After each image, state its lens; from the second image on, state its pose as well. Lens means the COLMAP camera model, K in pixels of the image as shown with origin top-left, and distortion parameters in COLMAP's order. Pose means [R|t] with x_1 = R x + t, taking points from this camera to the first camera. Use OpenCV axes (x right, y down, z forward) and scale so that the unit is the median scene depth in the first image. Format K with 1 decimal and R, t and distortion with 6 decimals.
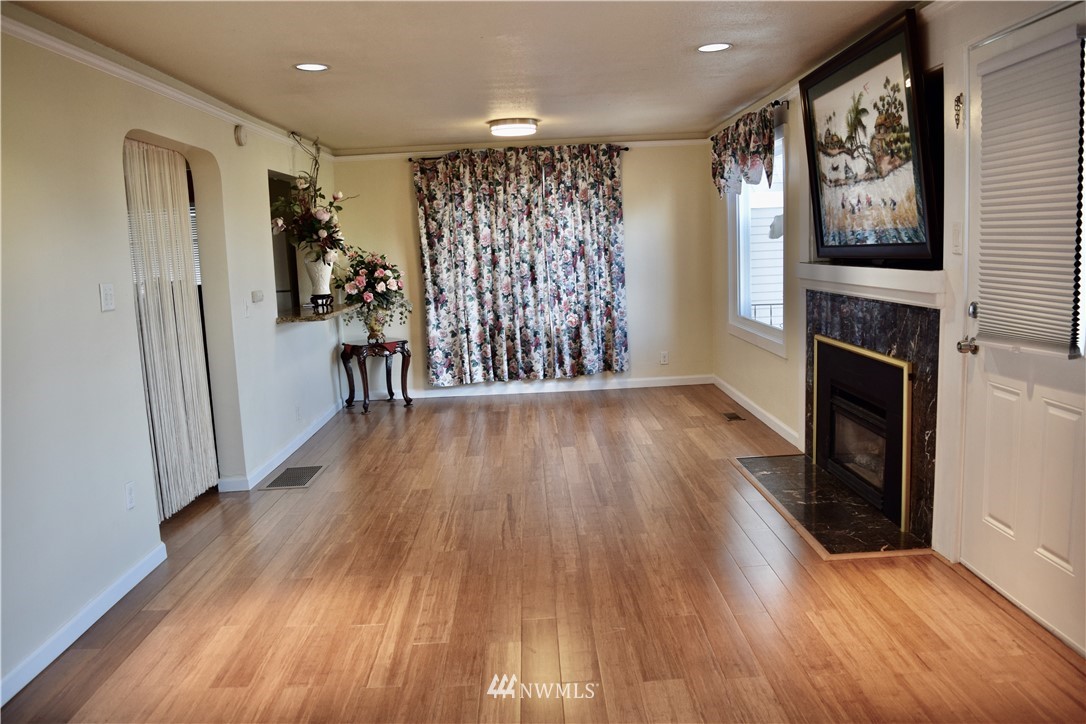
lens RADIAL K [[855.3, 0, 545.2], [0, 855.3, 359.6], [0, 0, 1]] dist [-0.083847, 0.004374]
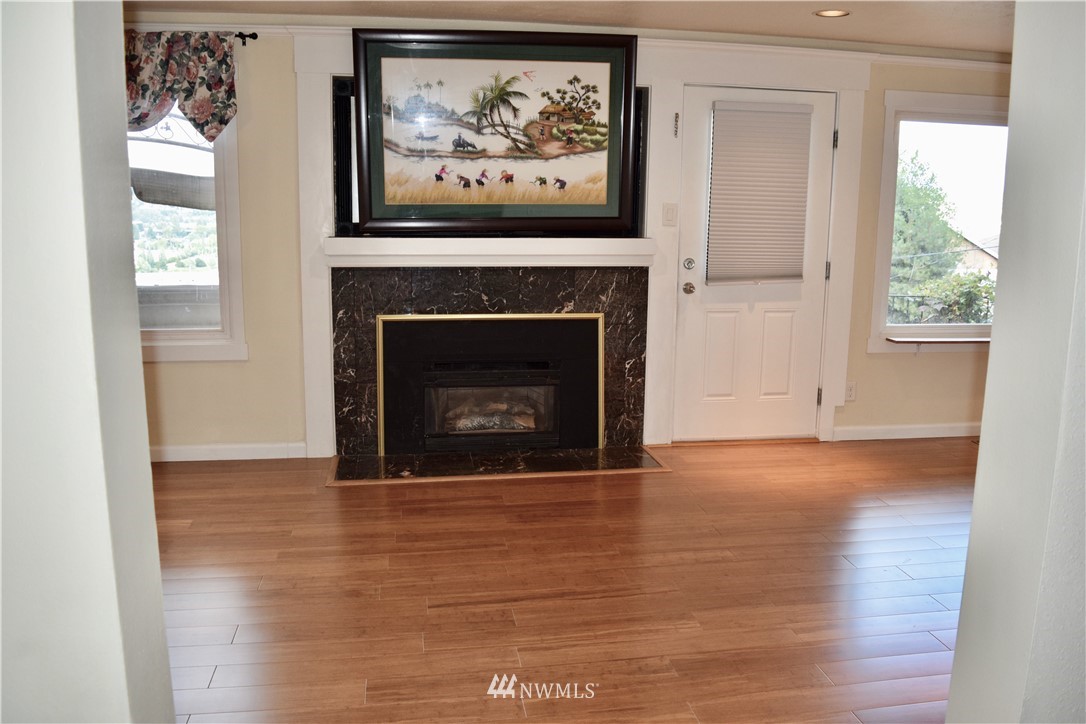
lens RADIAL K [[855.3, 0, 547.6], [0, 855.3, 363.3], [0, 0, 1]] dist [-0.083847, 0.004374]
pose [[-0.142249, -0.131057, 0.981116, -0.817464], [0.126090, 0.980722, 0.149286, -0.123263], [-0.981767, 0.144945, -0.122982, 1.248921]]
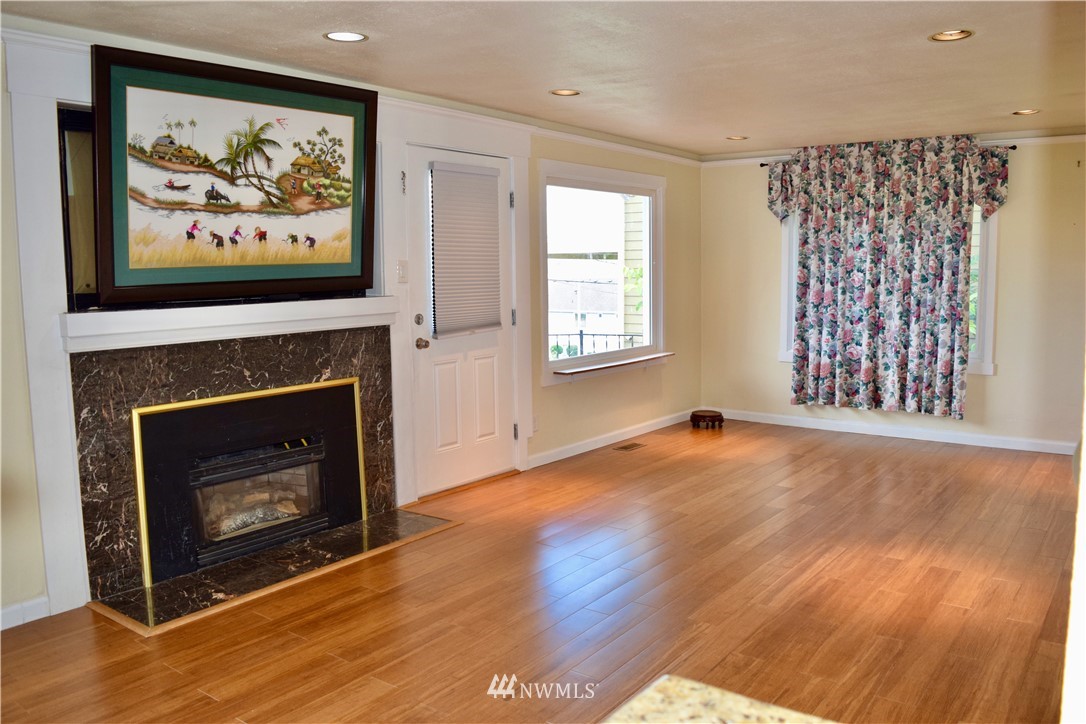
lens RADIAL K [[855.3, 0, 547.8], [0, 855.3, 363.9], [0, 0, 1]] dist [-0.083847, 0.004374]
pose [[-0.788402, -0.013583, 0.615010, -0.521254], [0.129557, 0.973666, 0.187588, -0.204684], [-0.601363, 0.227573, -0.765881, 1.756717]]
